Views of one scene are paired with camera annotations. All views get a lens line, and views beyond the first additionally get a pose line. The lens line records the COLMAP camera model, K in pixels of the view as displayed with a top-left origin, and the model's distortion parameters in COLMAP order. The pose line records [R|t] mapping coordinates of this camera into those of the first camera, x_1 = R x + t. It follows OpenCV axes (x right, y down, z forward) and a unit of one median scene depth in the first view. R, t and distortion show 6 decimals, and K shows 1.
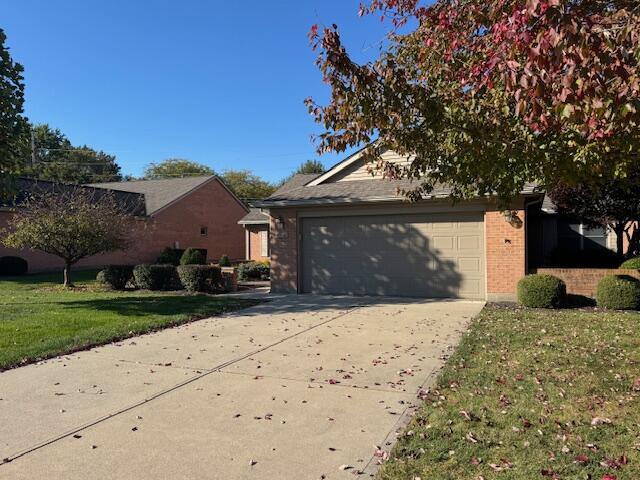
lens RADIAL K [[492.0, 0, 320.0], [0, 492.0, 240.0], [0, 0, 1]] dist [0.125827, -0.000319]
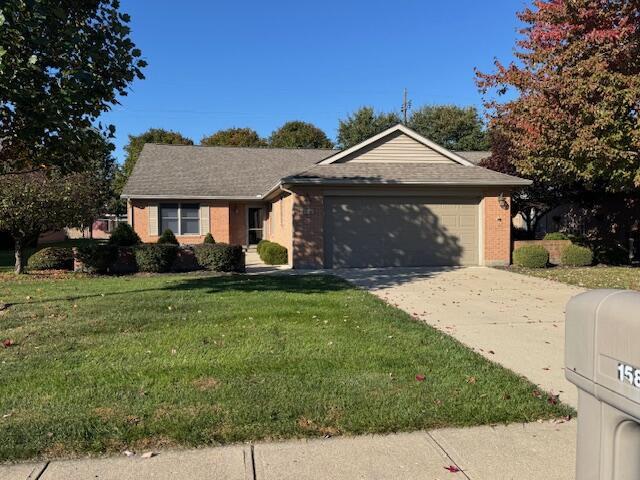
lens RADIAL K [[492.0, 0, 320.0], [0, 492.0, 240.0], [0, 0, 1]] dist [0.125827, -0.000319]
pose [[0.829412, -0.011156, 0.558526, -0.652527], [-0.011078, 0.999276, 0.036410, 0.011203], [-0.558527, -0.036386, 0.828688, 0.160581]]
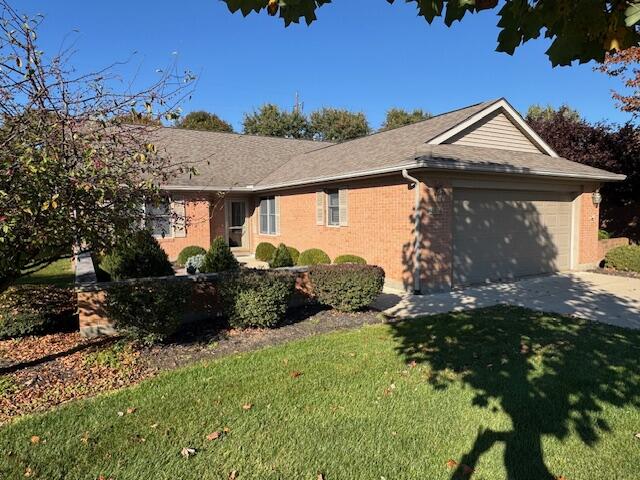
lens RADIAL K [[408.3, 0, 320.0], [0, 408.3, 240.0], [0, 0, 1]] dist [0.055833, 0.001195]
pose [[0.589784, -0.048680, 0.806092, -0.682626], [-0.009137, 0.997715, 0.066938, -0.007465], [-0.807509, -0.046844, 0.587992, 0.835590]]
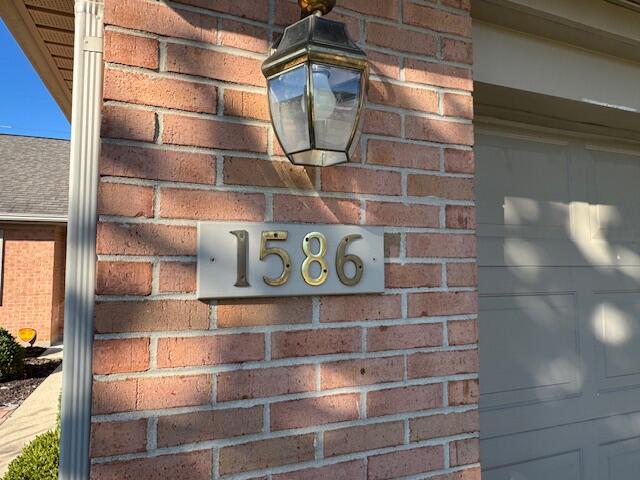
lens RADIAL K [[408.3, 0, 320.0], [0, 408.3, 240.0], [0, 0, 1]] dist [0.055833, 0.001195]
pose [[0.714230, 0.054015, 0.697824, -0.124690], [-0.022578, 0.998277, -0.054163, -0.011280], [-0.699547, 0.022929, 0.714219, 1.012421]]
